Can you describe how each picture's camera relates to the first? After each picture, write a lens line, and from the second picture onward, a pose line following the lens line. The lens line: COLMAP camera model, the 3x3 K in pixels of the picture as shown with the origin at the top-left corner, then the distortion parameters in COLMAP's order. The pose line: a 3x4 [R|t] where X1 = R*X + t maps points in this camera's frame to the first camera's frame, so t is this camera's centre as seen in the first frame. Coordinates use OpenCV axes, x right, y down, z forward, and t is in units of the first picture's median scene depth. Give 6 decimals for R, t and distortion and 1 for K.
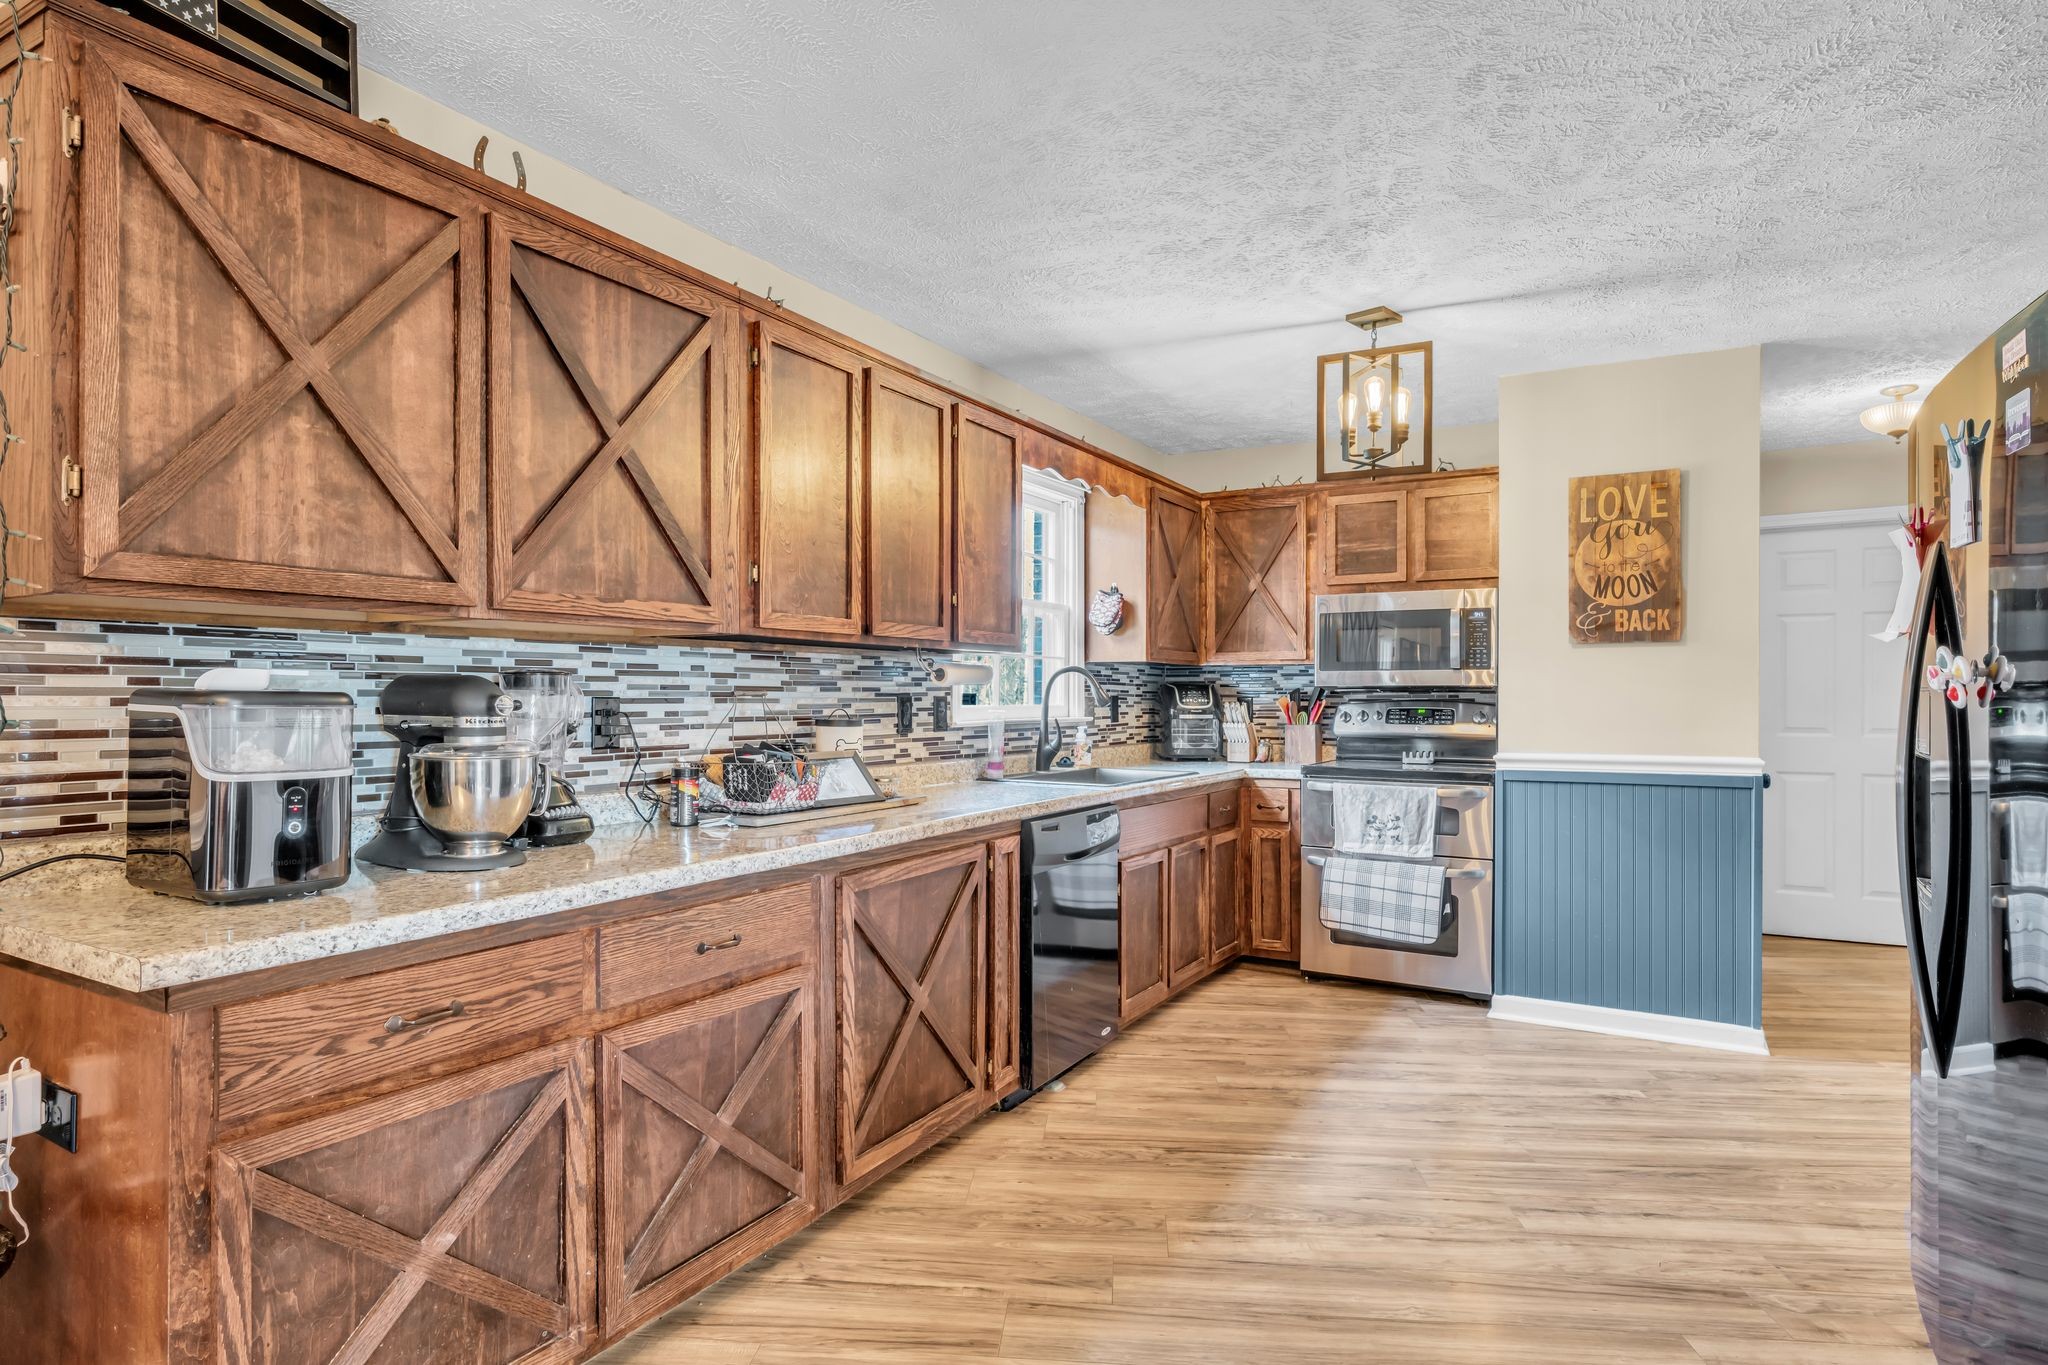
lens RADIAL K [[1088.4, 0, 1028.9], [0, 1088.4, 696.2], [0, 0, 1]] dist [-0.005709, -0.000074]
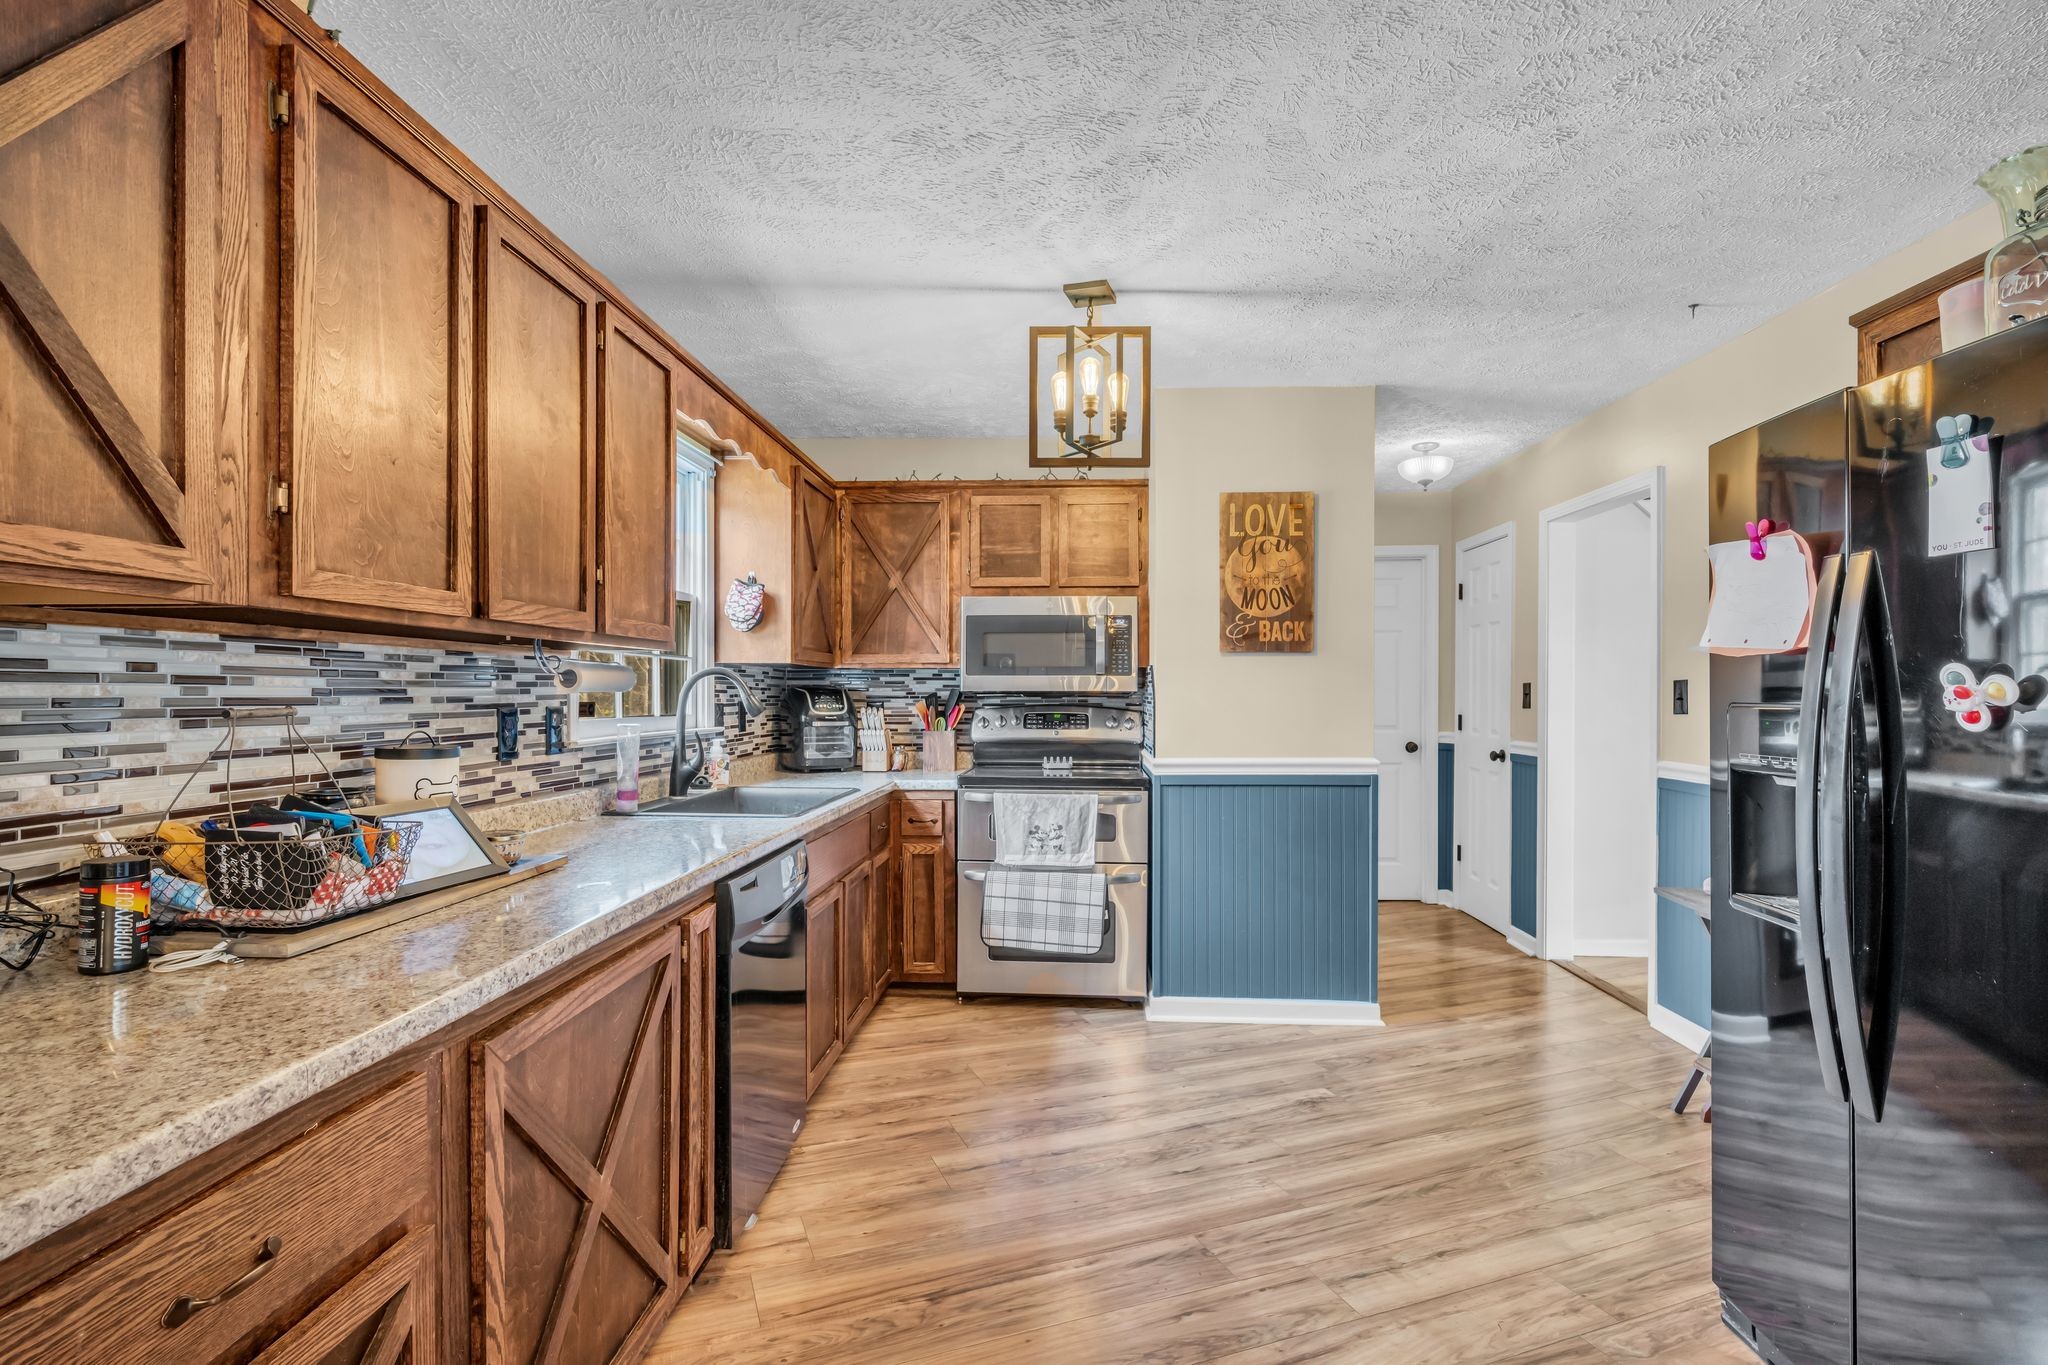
lens RADIAL K [[969.7, 0, 1018.6], [0, 969.7, 691.0], [0, 0, 1]] dist [-0.003636, 0.000507]
pose [[0.896610, 0.000750, 0.442821, -0.101732], [0.000545, 0.999996, -0.002797, -0.009897], [-0.442821, 0.002749, 0.896606, 0.299676]]
